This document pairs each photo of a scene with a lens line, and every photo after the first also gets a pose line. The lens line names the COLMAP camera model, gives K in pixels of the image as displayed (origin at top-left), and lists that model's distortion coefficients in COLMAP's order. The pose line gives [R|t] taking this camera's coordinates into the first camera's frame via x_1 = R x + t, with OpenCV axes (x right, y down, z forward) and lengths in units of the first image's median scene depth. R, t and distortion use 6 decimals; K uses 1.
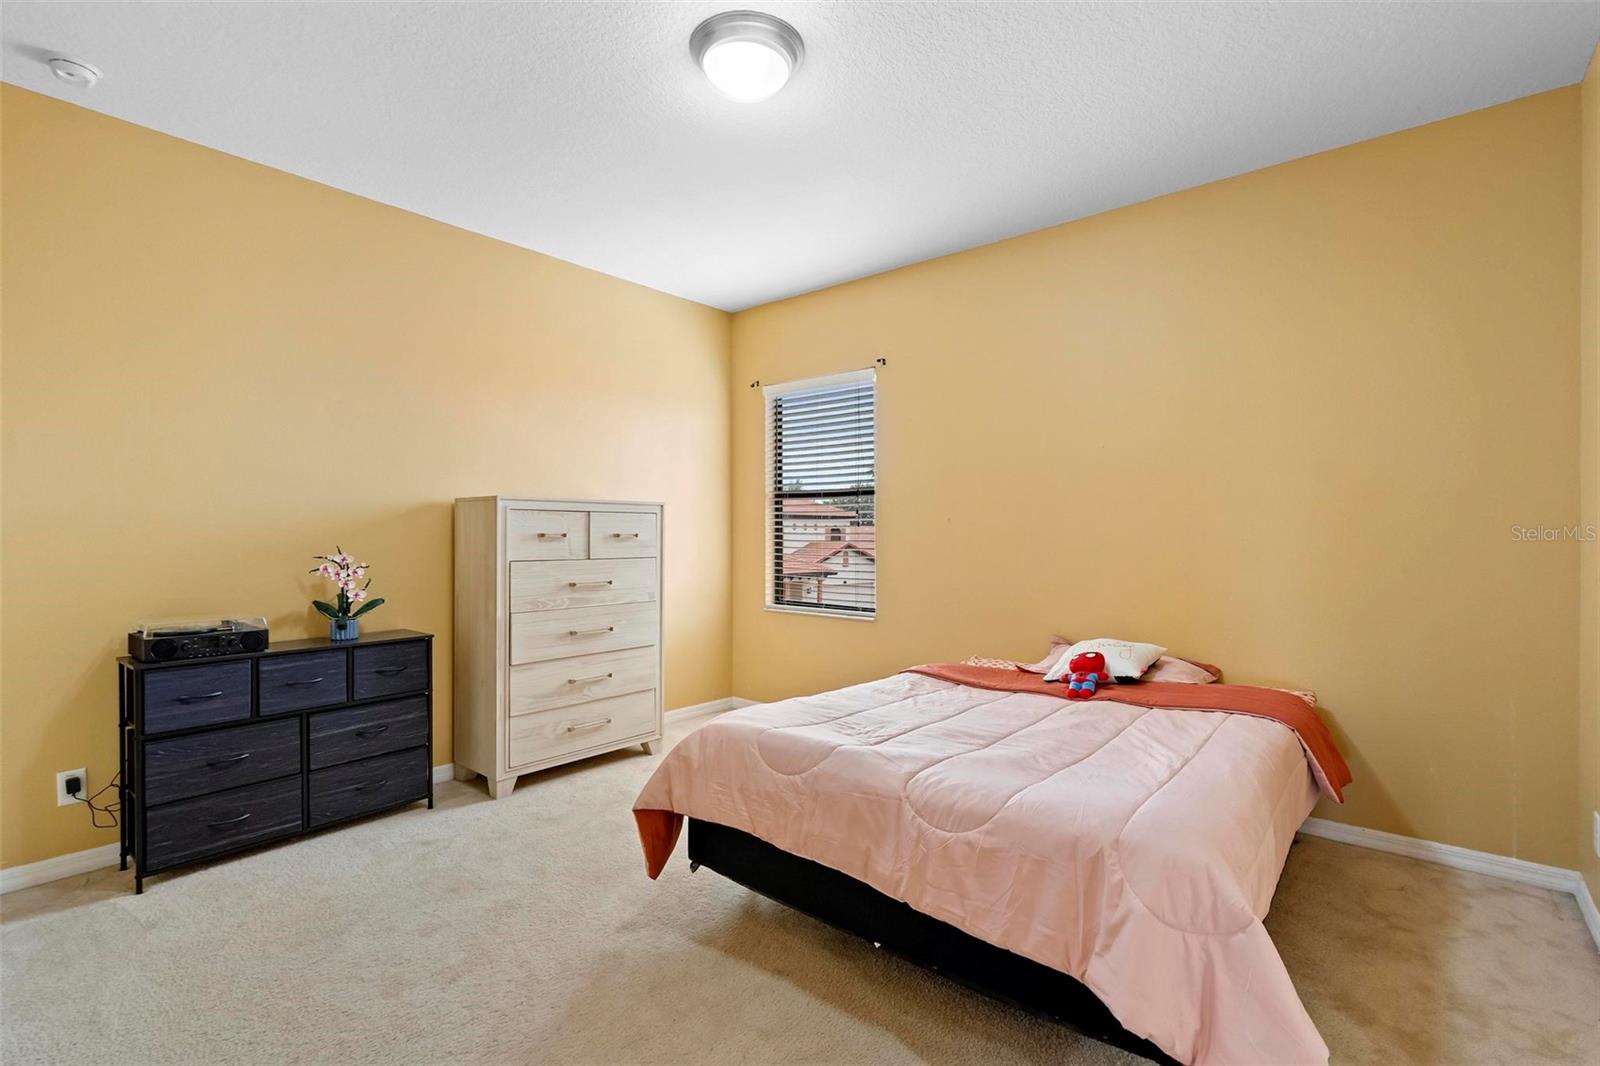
lens RADIAL K [[735.6, 0, 807.3], [0, 735.6, 536.1], [0, 0, 1]] dist [-0.024181, -0.000120]
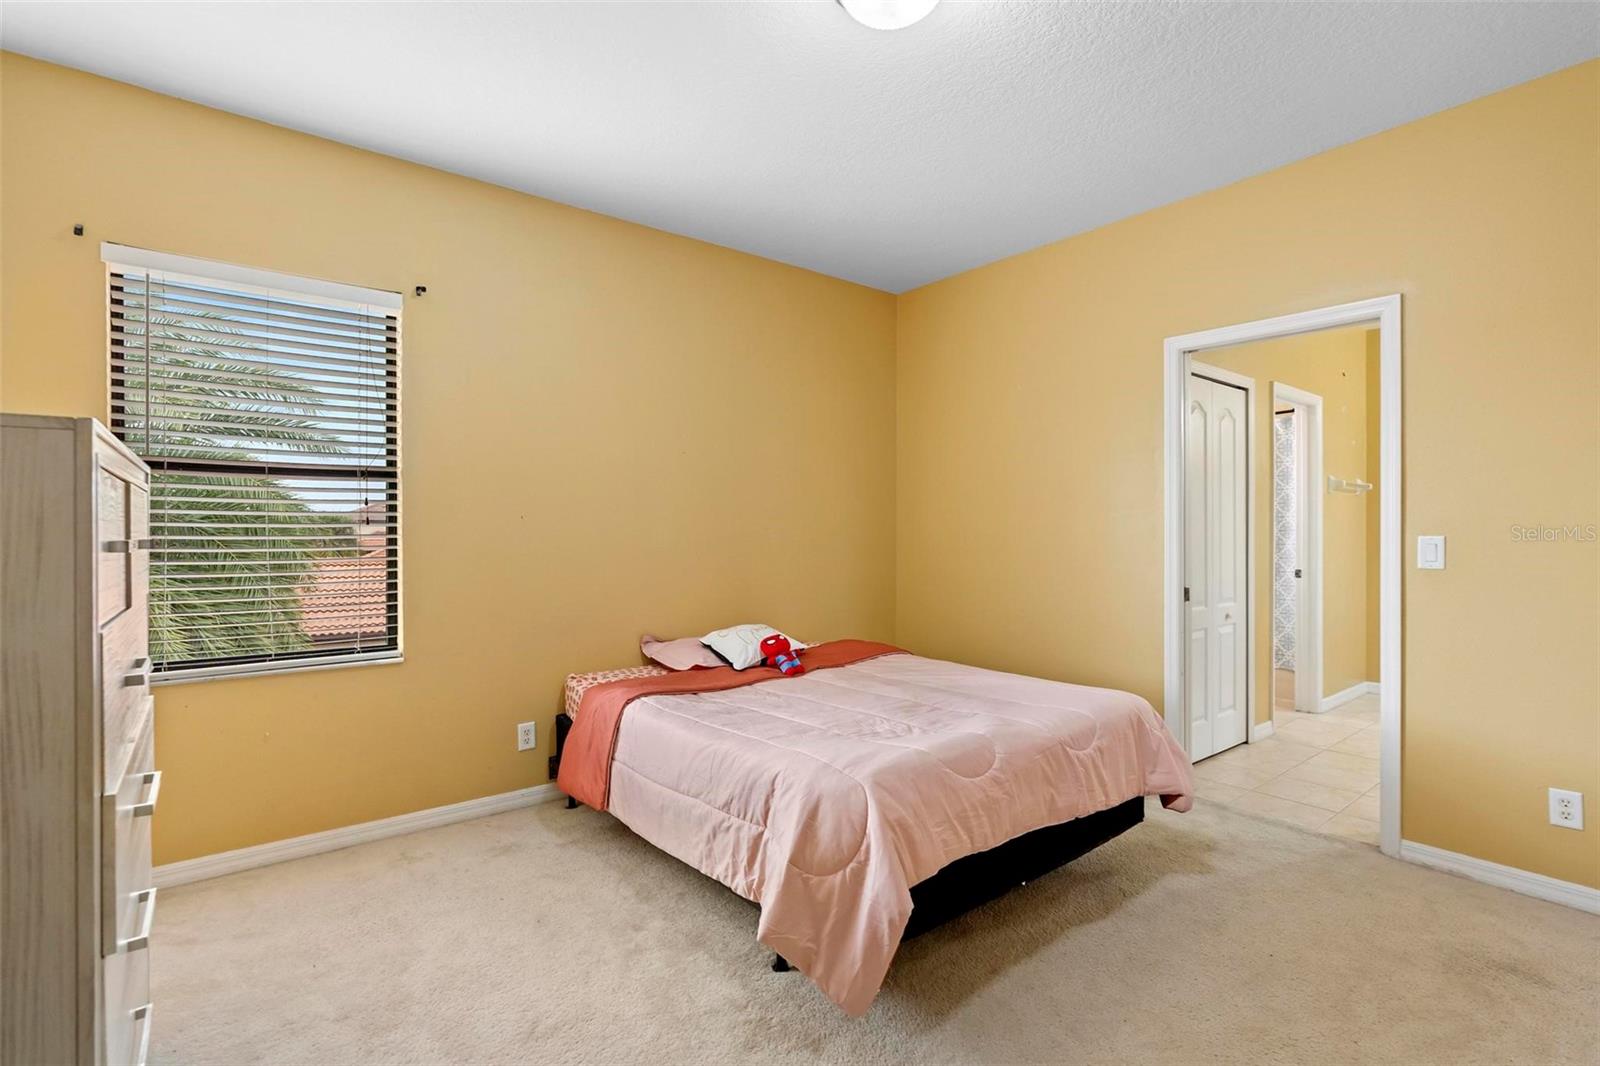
lens RADIAL K [[735.6, 0, 803.7], [0, 735.6, 529.5], [0, 0, 1]] dist [-0.024181, -0.000120]
pose [[0.205275, -0.000722, 0.978704, -2.644572], [0.007242, 0.999973, -0.000781, -0.025708], [-0.978677, 0.007249, 0.205275, 2.586351]]
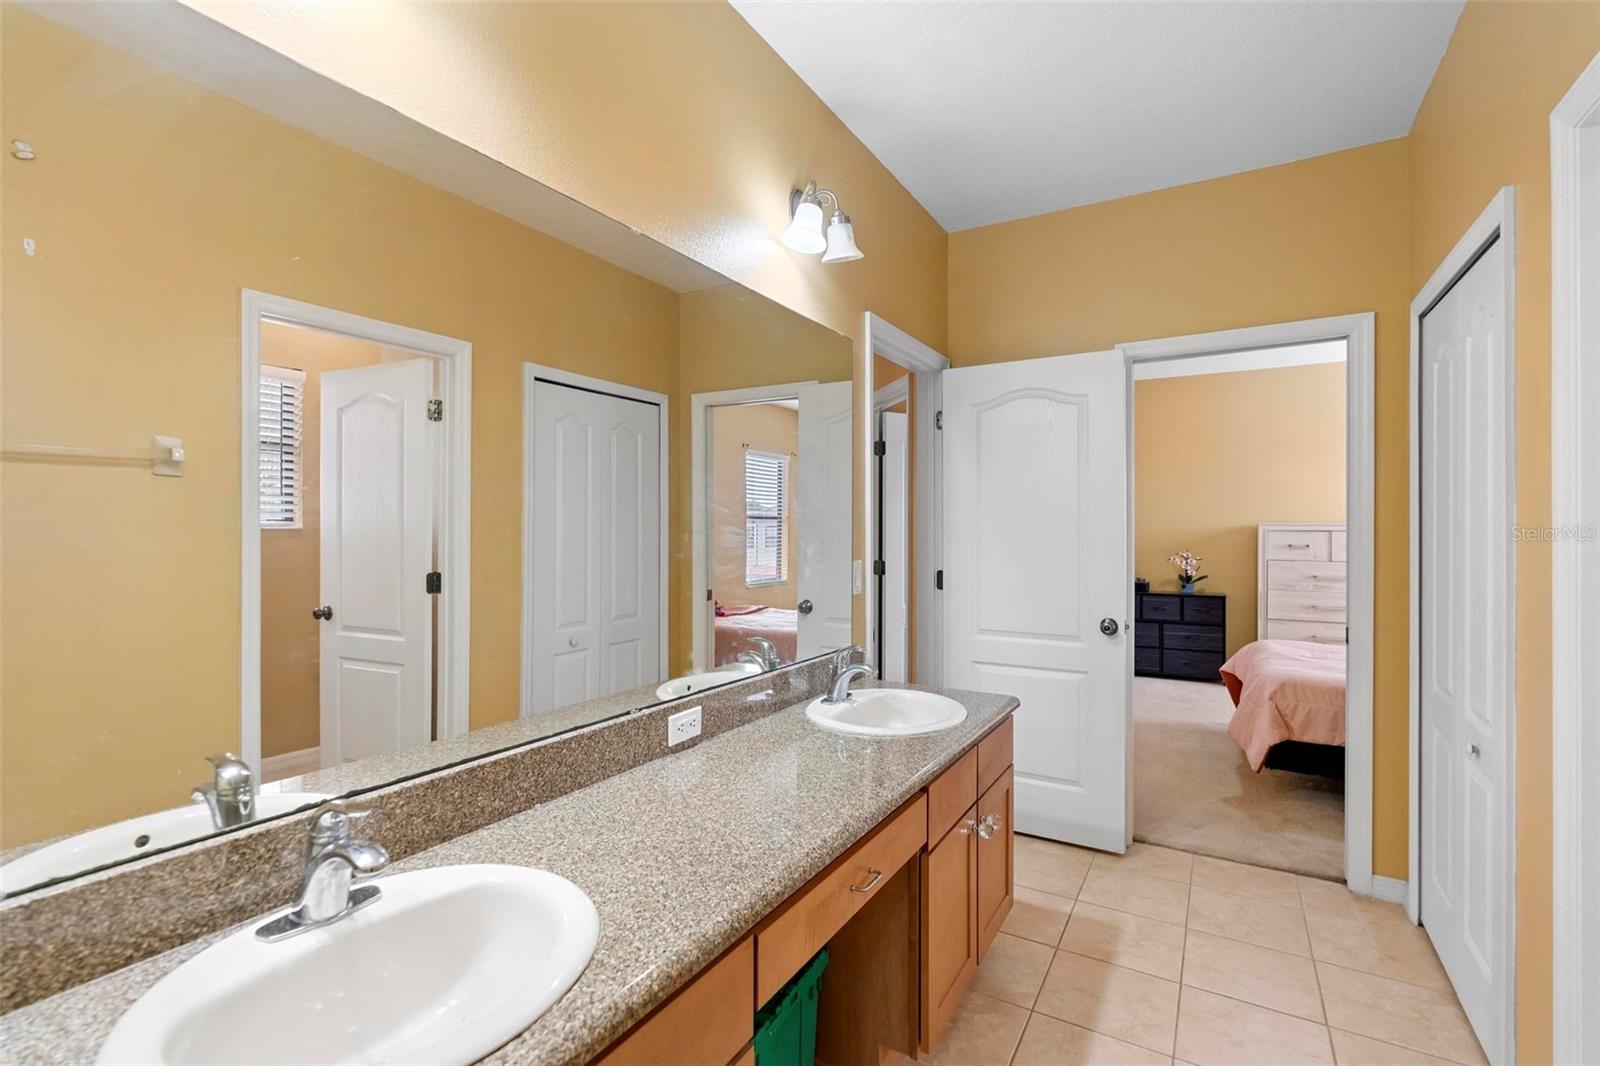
lens RADIAL K [[735.6, 0, 799.9], [0, 735.6, 529.2], [0, 0, 1]] dist [-0.024181, -0.000120]
pose [[0.168775, 0.001427, -0.985654, 1.099265], [-0.007632, 0.999971, 0.000141, -0.030985], [0.985625, 0.007499, 0.168781, -0.405514]]
